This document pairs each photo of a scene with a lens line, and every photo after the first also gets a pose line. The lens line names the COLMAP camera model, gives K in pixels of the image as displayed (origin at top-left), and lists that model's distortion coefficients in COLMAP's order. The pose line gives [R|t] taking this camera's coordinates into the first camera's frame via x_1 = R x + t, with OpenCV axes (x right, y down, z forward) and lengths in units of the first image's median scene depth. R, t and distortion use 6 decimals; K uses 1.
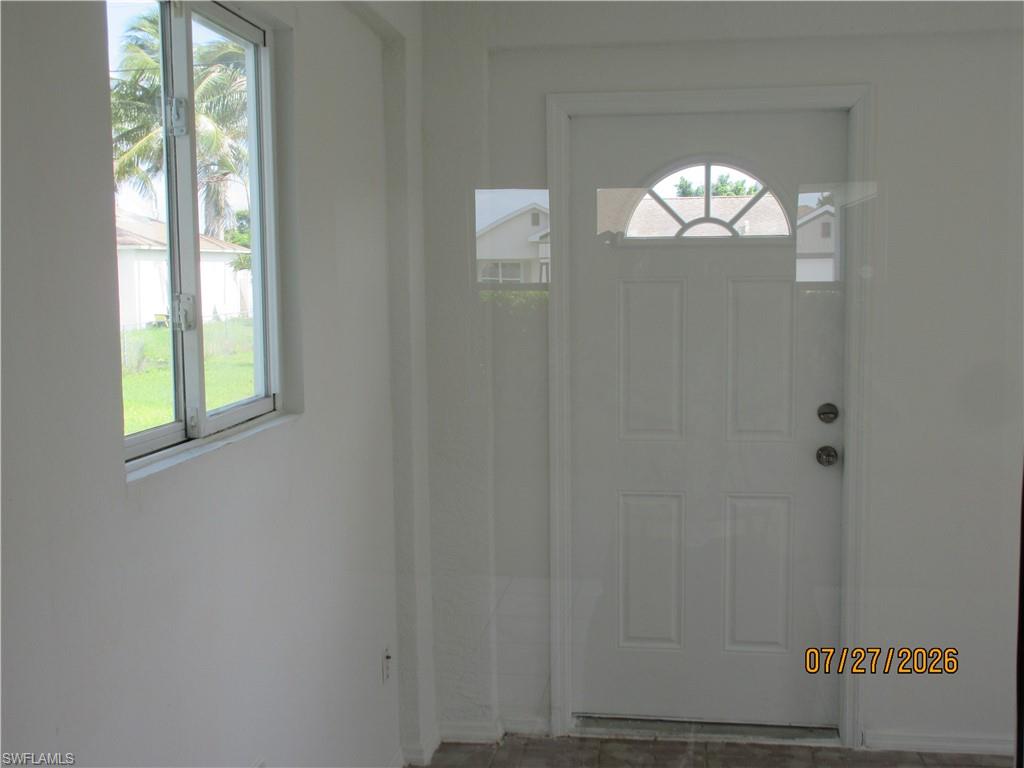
lens RADIAL K [[1196.0, 0, 512.0], [0, 1196.0, 384.0], [0, 0, 1]] dist [-0.017107, -0.011181]
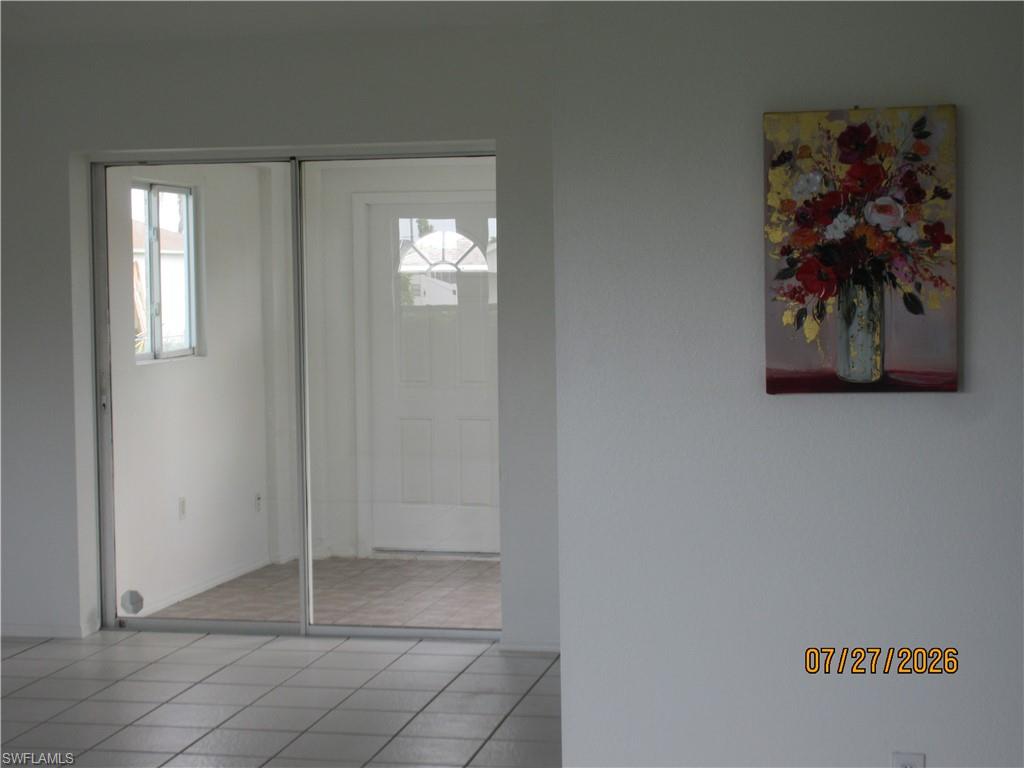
lens RADIAL K [[1808.0, 0, 512.0], [0, 1808.0, 384.0], [0, 0, 1]] dist [-0.009423, 0.110223]
pose [[0.997749, 0.006297, -0.066768, 0.451254], [-0.008493, 0.999431, -0.032654, 0.132590], [0.066525, 0.033147, 0.997234, -1.692177]]
